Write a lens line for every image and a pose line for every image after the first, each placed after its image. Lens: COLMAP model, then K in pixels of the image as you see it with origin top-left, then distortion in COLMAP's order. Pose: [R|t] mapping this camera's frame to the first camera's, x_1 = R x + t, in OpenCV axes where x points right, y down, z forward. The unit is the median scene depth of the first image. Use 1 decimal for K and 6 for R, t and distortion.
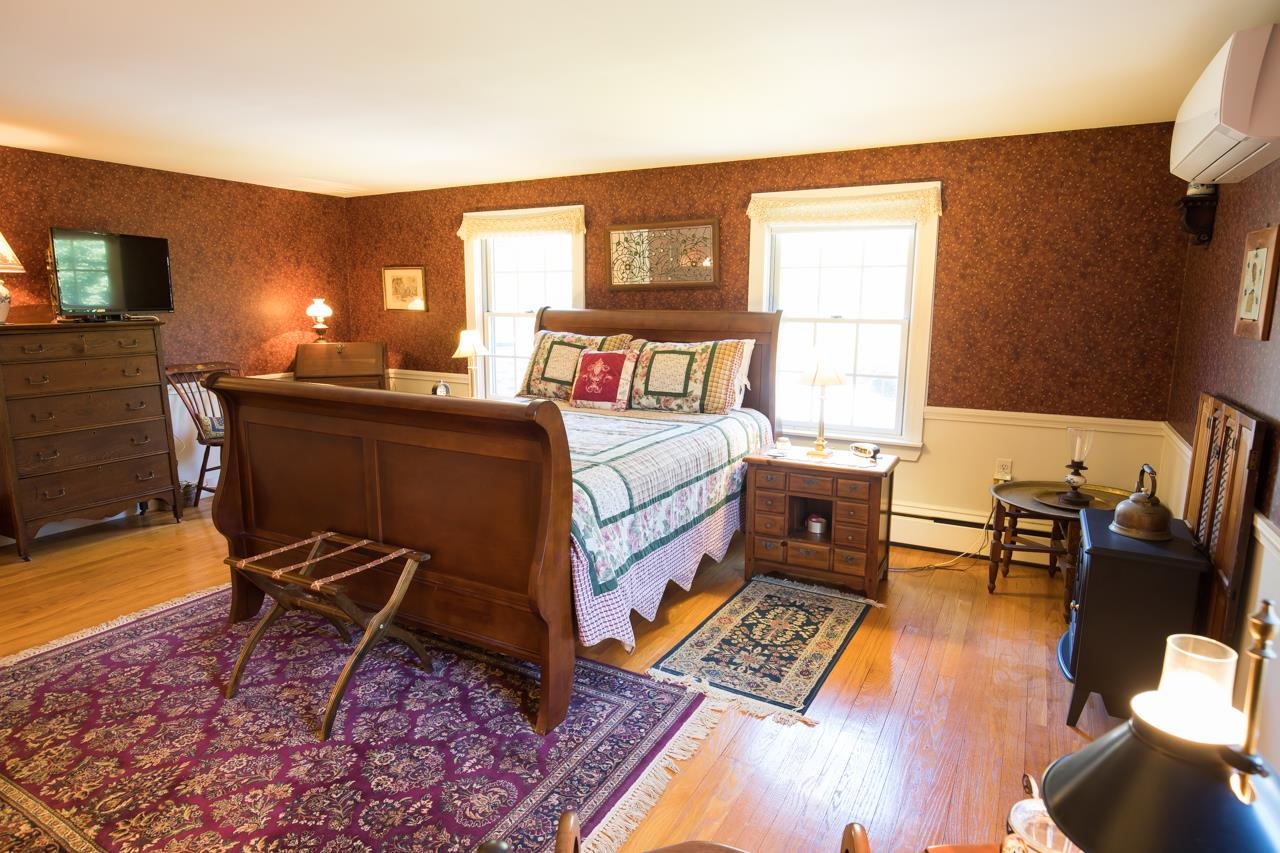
lens RADIAL K [[719.4, 0, 636.0], [0, 719.4, 426.7], [0, 0, 1]] dist [-0.015932, 0.001849]
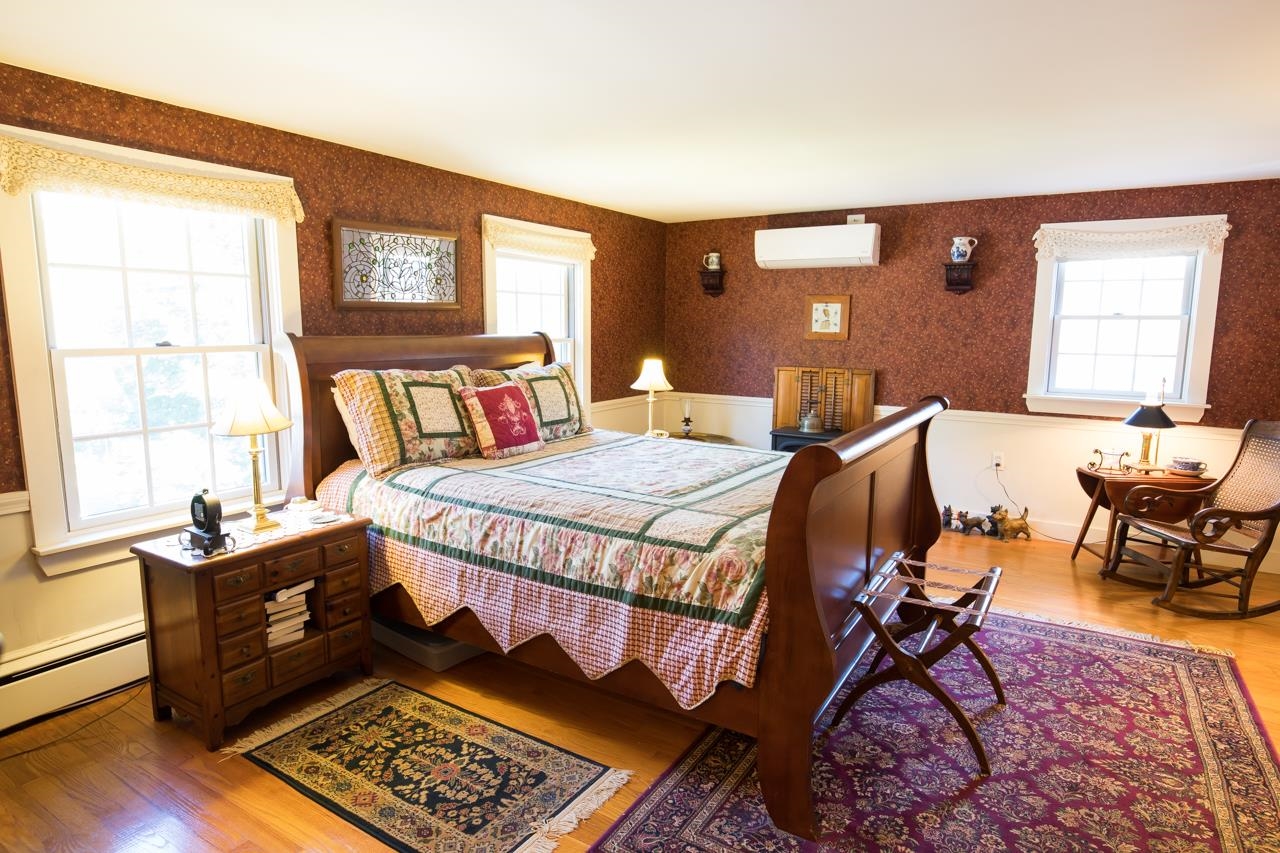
lens RADIAL K [[719.4, 0, 633.8], [0, 719.4, 428.8], [0, 0, 1]] dist [-0.015932, 0.001849]
pose [[0.055115, -0.150517, 0.987070, -0.890461], [0.162450, 0.976752, 0.139873, -0.152421], [-0.985176, 0.152641, 0.078285, 0.818666]]
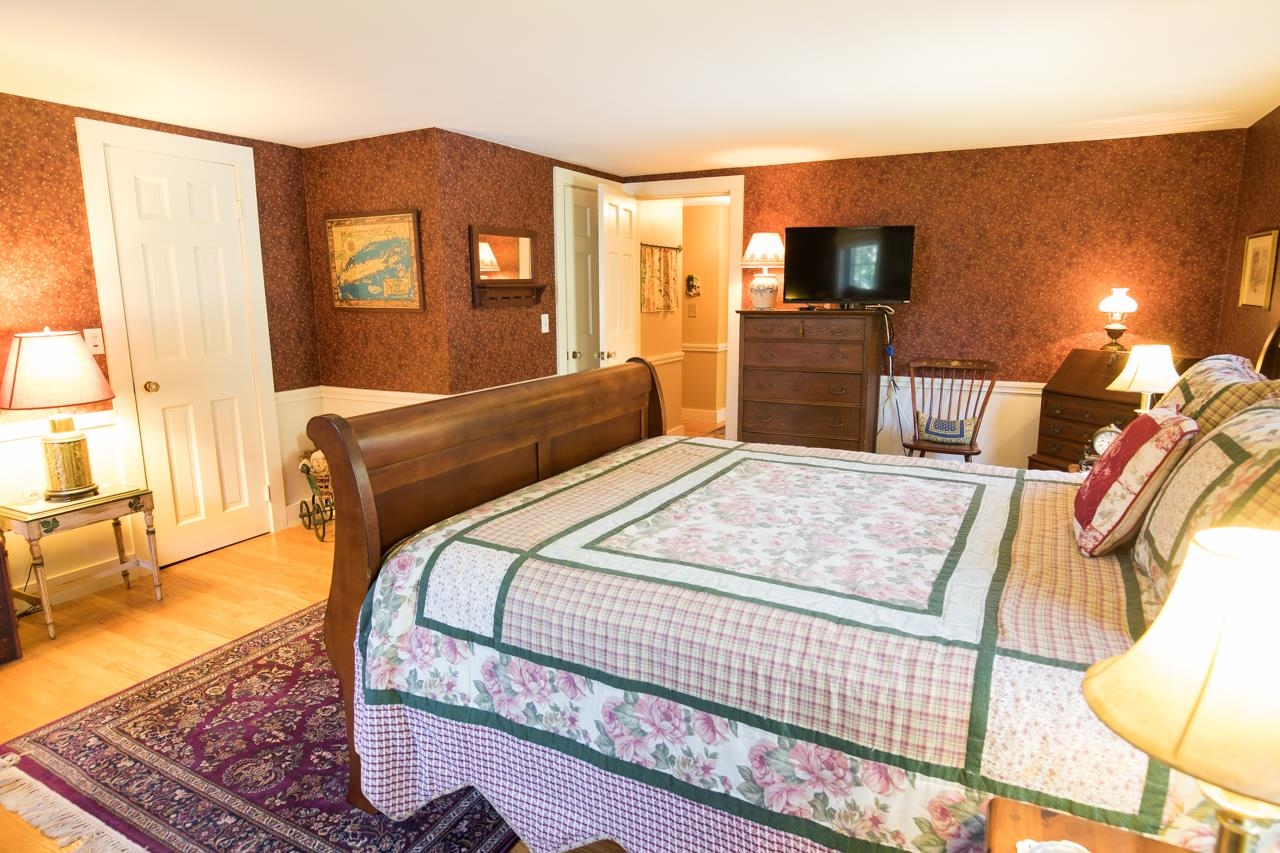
lens RADIAL K [[719.4, 0, 642.3], [0, 719.4, 424.6], [0, 0, 1]] dist [-0.015932, 0.001849]
pose [[0.023400, 0.180254, -0.983342, 0.364059], [-0.168877, 0.970188, 0.173824, -0.122059], [0.985359, 0.161997, 0.053143, 0.701949]]
